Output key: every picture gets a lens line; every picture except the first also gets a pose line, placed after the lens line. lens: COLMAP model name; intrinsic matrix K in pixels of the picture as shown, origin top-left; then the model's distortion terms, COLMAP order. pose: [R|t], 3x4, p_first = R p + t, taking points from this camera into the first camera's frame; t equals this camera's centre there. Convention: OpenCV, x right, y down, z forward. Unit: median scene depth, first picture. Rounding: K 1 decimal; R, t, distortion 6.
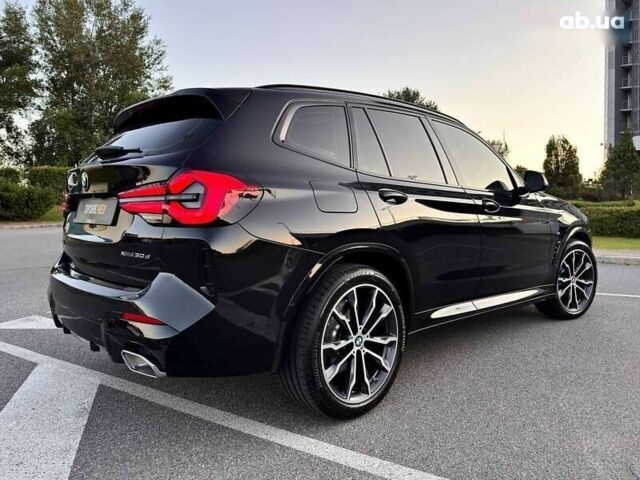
lens RADIAL K [[482.6, 0, 321.8], [0, 482.6, 215.2], [0, 0, 1]] dist [0.047148, -0.062105]
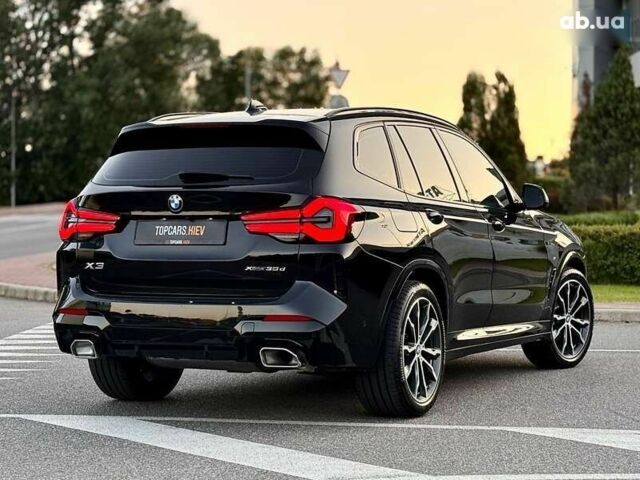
lens RADIAL K [[1427.9, 0, 318.0], [0, 1427.9, 241.6], [0, 0, 1]] dist [0.039001, 0.900919]
pose [[0.938705, -0.004486, 0.344692, -1.188911], [0.006452, 0.999969, -0.004558, 0.027797], [-0.344661, 0.006503, 0.938705, -1.864426]]
